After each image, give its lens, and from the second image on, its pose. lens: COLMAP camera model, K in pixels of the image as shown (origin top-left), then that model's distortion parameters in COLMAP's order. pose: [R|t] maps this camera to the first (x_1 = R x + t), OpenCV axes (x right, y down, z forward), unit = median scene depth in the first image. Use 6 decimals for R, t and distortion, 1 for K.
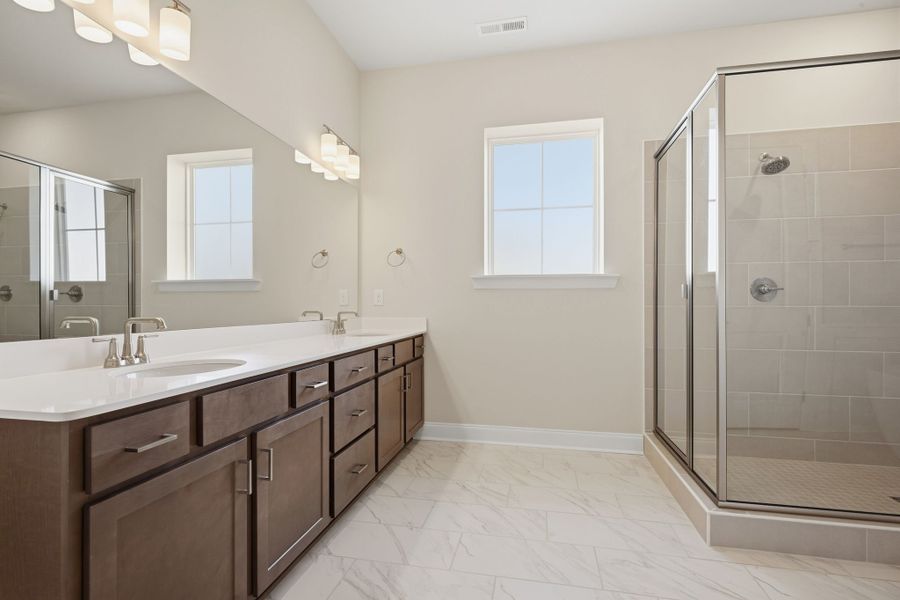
lens RADIAL K [[416.6, 0, 451.1], [0, 416.6, 304.3], [0, 0, 1]] dist [-0.004334, -0.000338]
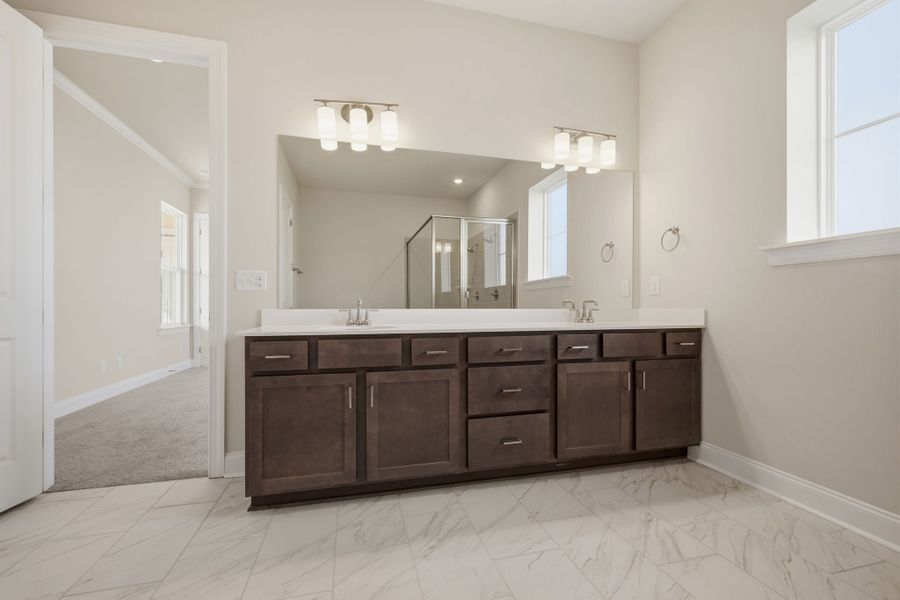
lens RADIAL K [[379.3, 0, 449.8], [0, 379.3, 305.1], [0, 0, 1]] dist [-0.001680, -0.000082]
pose [[0.451752, -0.007036, -0.892116, 0.376345], [0.004928, 0.999973, -0.005391, 0.029042], [0.892130, -0.001960, 0.451775, 0.266029]]
